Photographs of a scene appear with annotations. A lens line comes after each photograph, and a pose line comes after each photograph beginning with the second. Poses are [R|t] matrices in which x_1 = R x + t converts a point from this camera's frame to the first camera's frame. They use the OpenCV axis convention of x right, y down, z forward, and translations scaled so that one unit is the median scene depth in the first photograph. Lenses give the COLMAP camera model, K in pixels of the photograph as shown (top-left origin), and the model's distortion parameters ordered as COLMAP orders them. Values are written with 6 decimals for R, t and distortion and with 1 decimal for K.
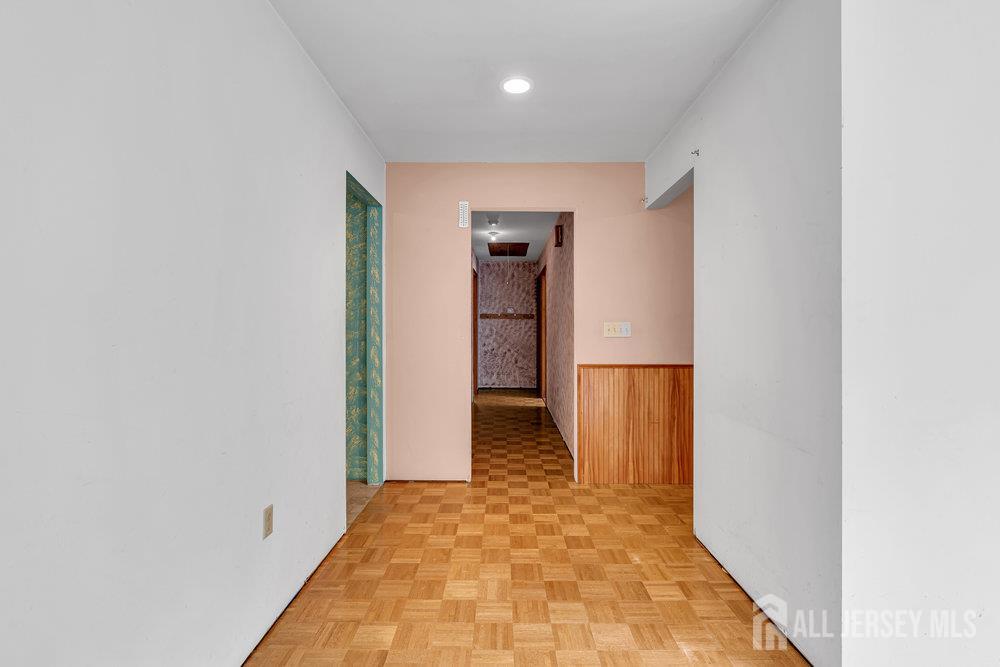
lens RADIAL K [[450.8, 0, 500.9], [0, 450.8, 330.6], [0, 0, 1]] dist [0.001371, -0.000043]
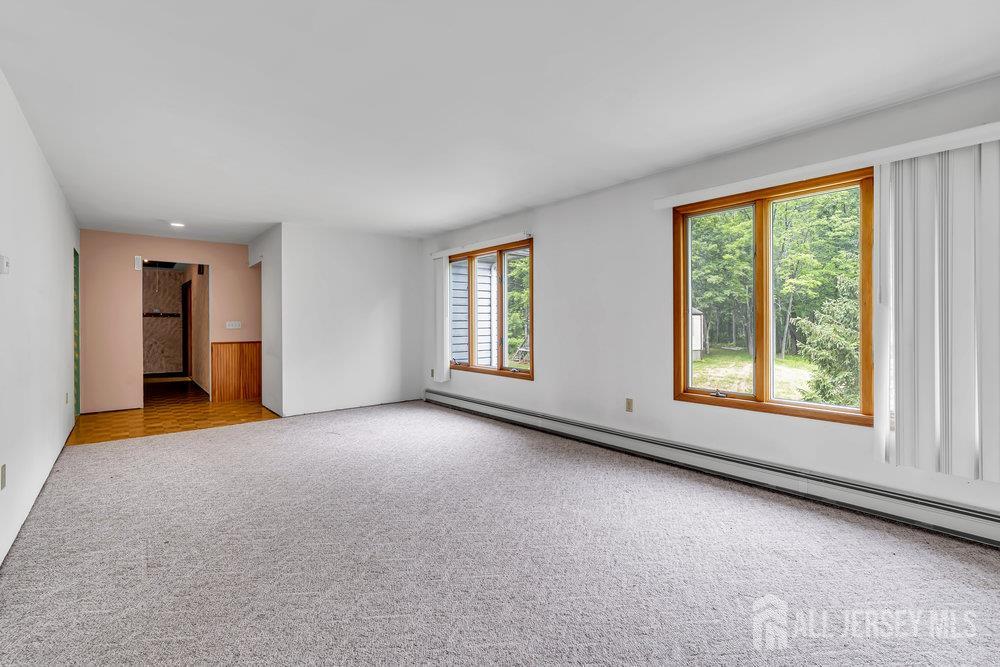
lens RADIAL K [[450.8, 0, 491.4], [0, 450.8, 319.6], [0, 0, 1]] dist [0.001371, -0.000043]
pose [[0.771516, -0.006045, 0.636181, -0.078745], [0.013389, 0.999888, -0.006736, 0.001403], [-0.636069, 0.013714, 0.771510, -0.729901]]
